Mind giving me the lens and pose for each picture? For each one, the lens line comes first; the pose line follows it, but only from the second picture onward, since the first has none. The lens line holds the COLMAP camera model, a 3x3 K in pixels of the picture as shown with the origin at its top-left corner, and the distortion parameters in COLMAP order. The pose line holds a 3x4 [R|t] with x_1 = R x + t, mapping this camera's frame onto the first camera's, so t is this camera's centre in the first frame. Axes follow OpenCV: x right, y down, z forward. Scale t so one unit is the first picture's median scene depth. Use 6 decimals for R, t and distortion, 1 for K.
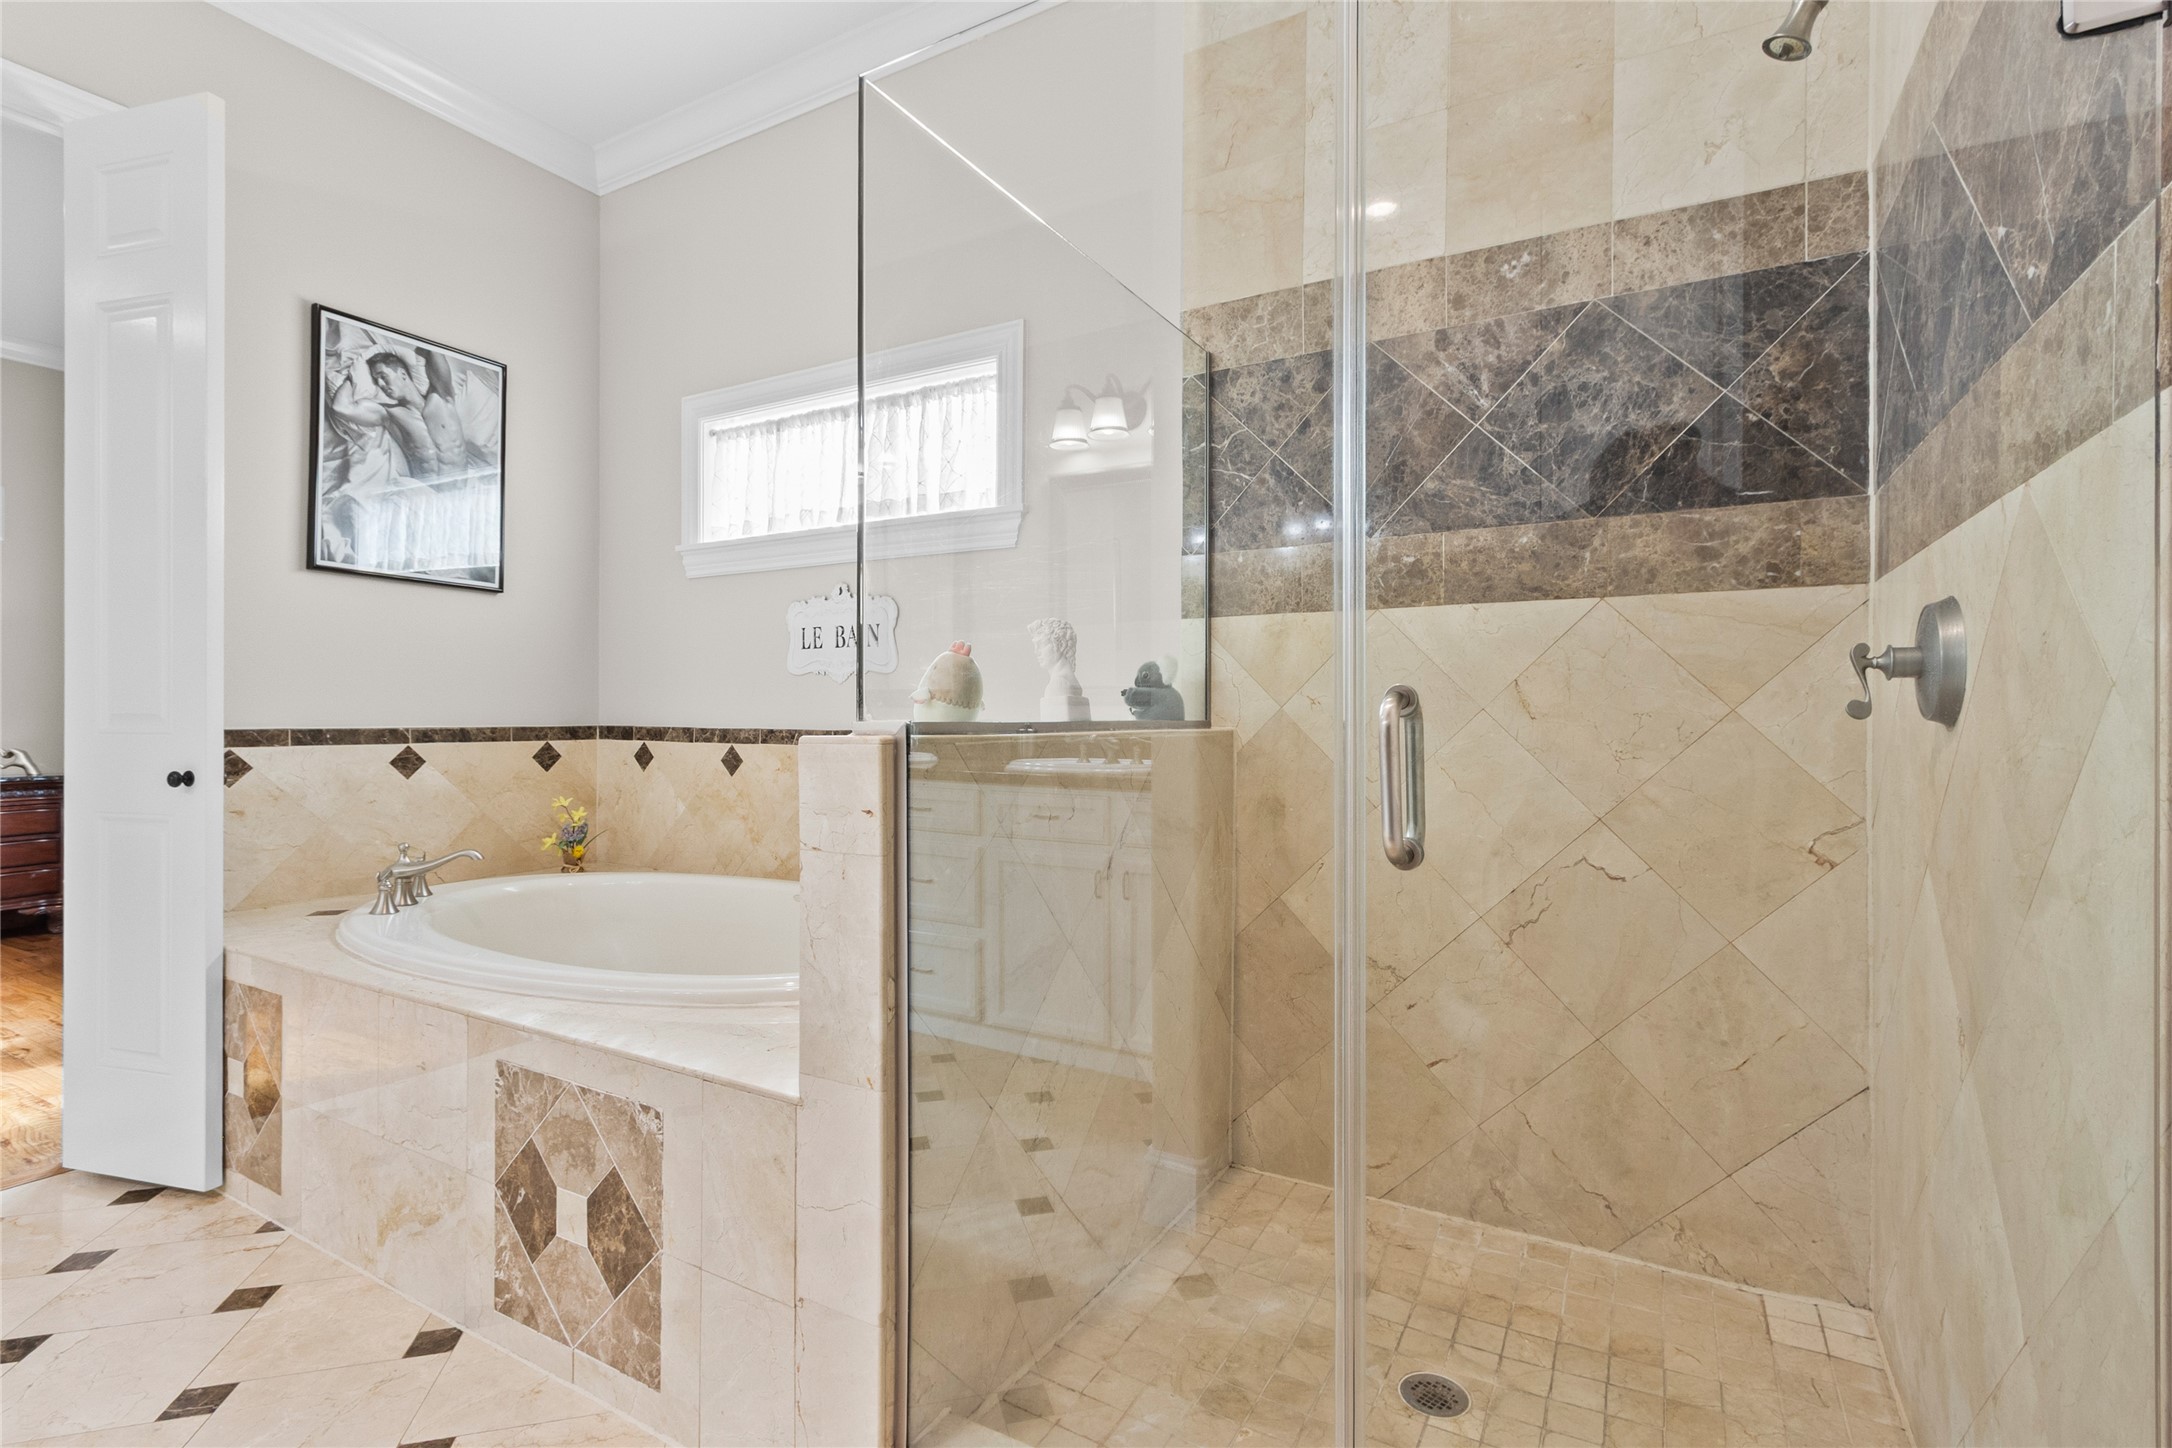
lens RADIAL K [[992.0, 0, 1083.3], [0, 992.0, 724.9], [0, 0, 1]] dist [0.003712, -0.001673]
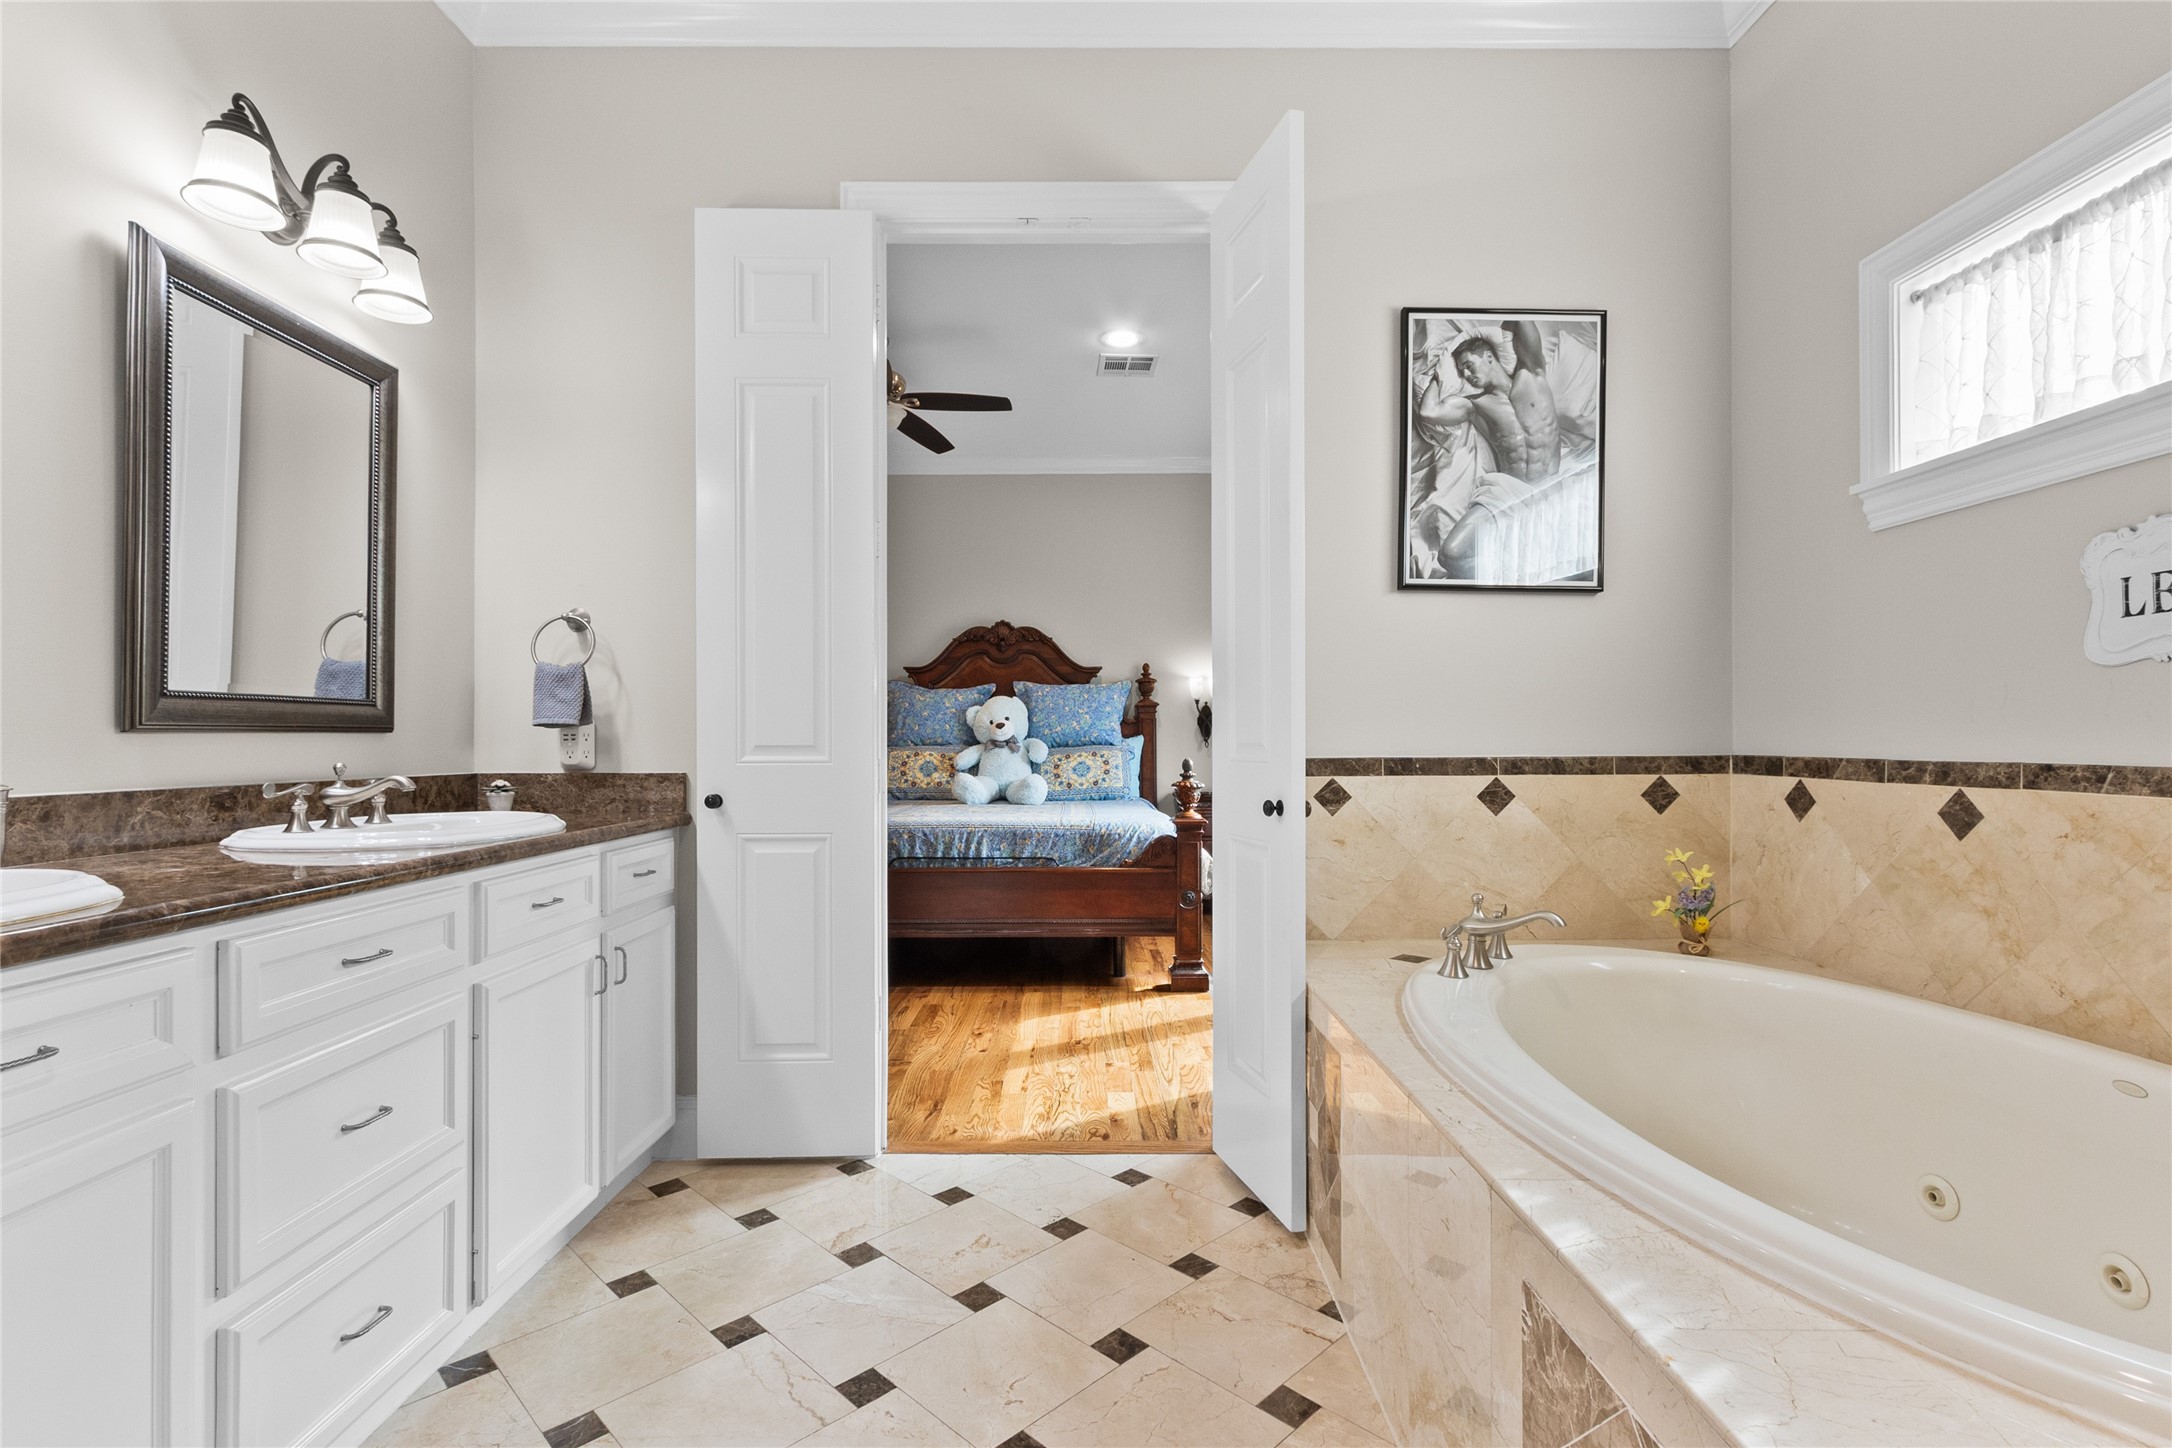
lens RADIAL K [[992.0, 0, 1089.7], [0, 992.0, 734.5], [0, 0, 1]] dist [0.003712, -0.001673]
pose [[0.498184, -0.012334, -0.866984, -0.096540], [-0.002824, 0.999870, -0.015847, -0.002075], [0.867067, 0.010343, 0.498084, 0.246915]]
